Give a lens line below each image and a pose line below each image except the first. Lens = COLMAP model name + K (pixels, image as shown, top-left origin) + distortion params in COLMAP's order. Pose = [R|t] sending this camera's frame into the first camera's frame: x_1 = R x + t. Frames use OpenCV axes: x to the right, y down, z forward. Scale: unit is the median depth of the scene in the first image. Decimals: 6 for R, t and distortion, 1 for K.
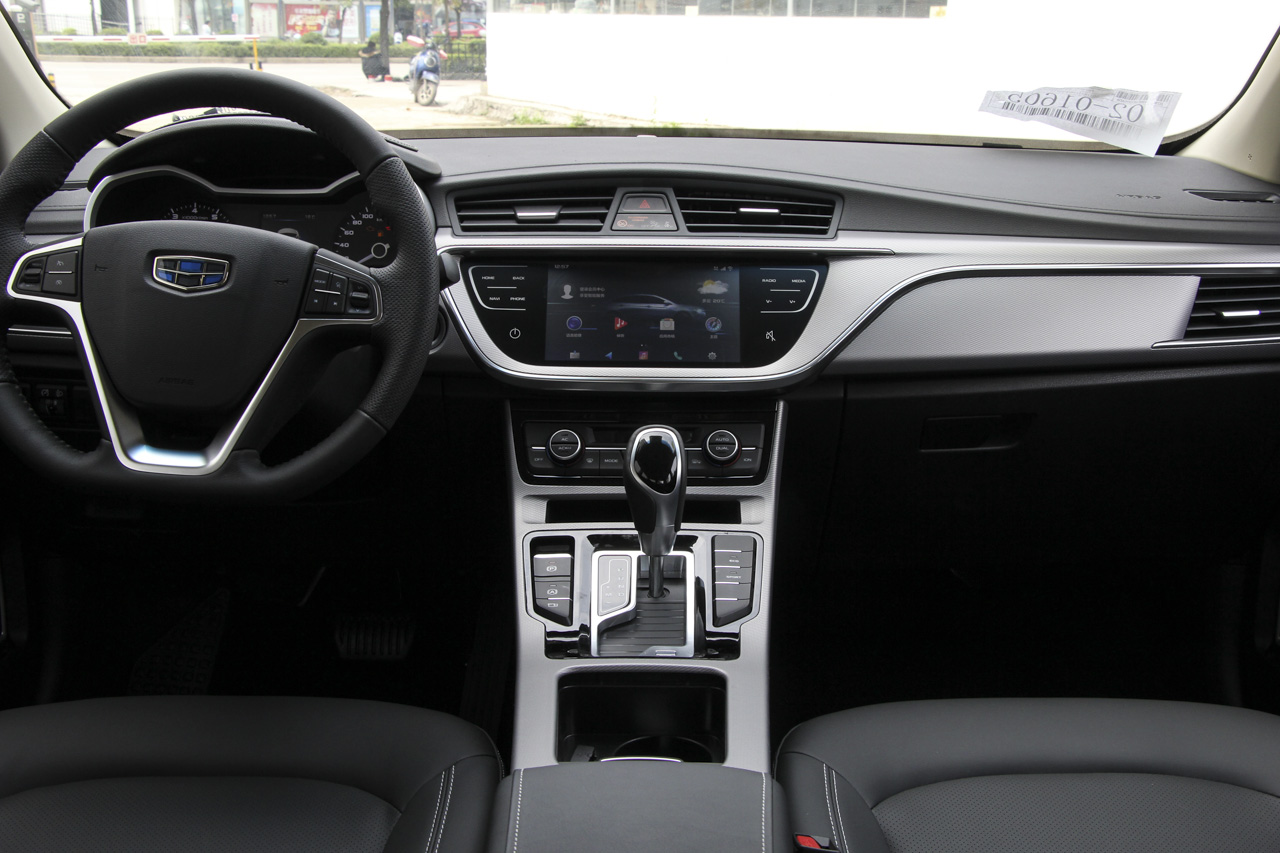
lens RADIAL K [[1512.5, 0, 642.3], [0, 1512.5, 428.3], [0, 0, 1]] dist [-0.048520, 0.000000]
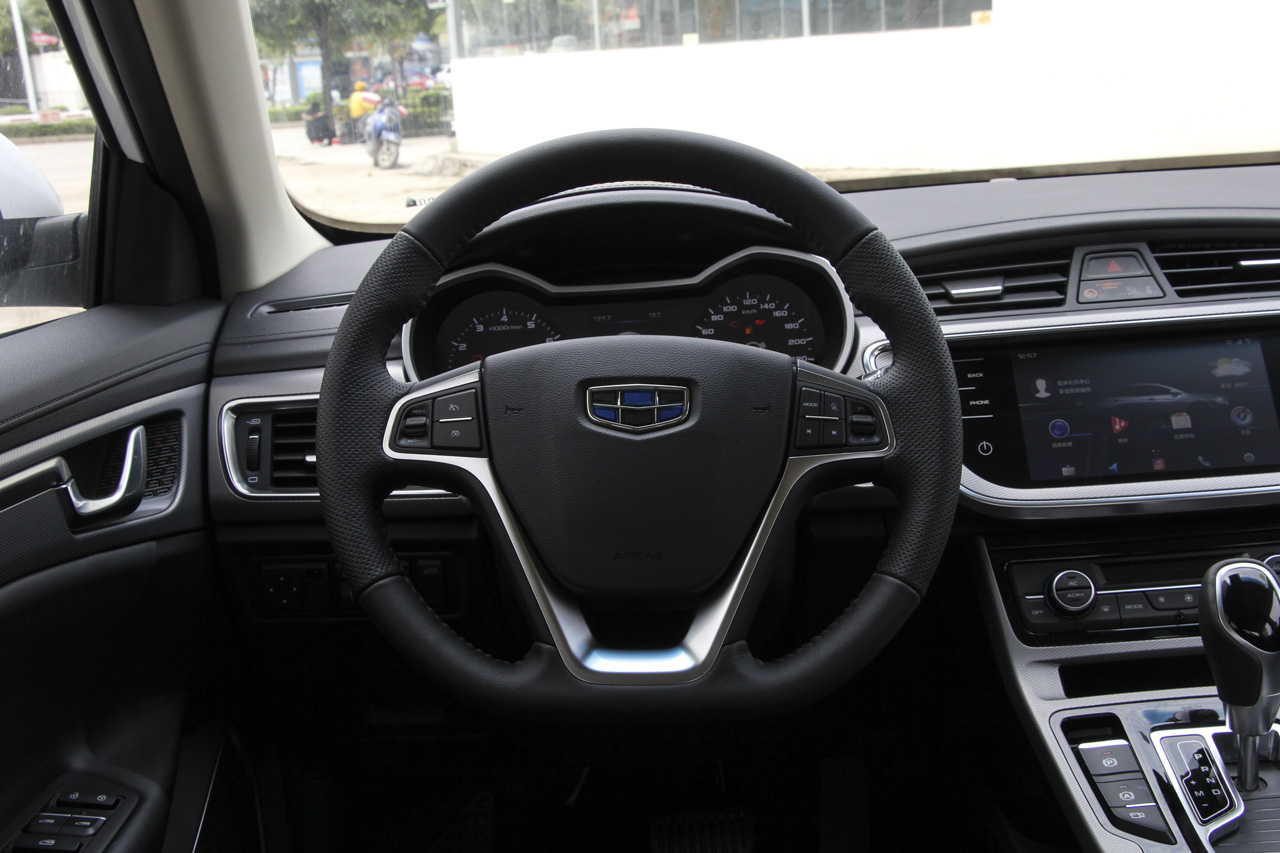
lens RADIAL K [[1678.6, 0, 596.4], [0, 1678.6, 419.3], [0, 0, 1]] dist [0.017527, 0.000000]
pose [[0.996713, -0.079189, 0.017101, -0.284162], [0.079974, 0.995463, -0.051550, -0.047873], [-0.012941, 0.052748, 0.998524, 0.153495]]
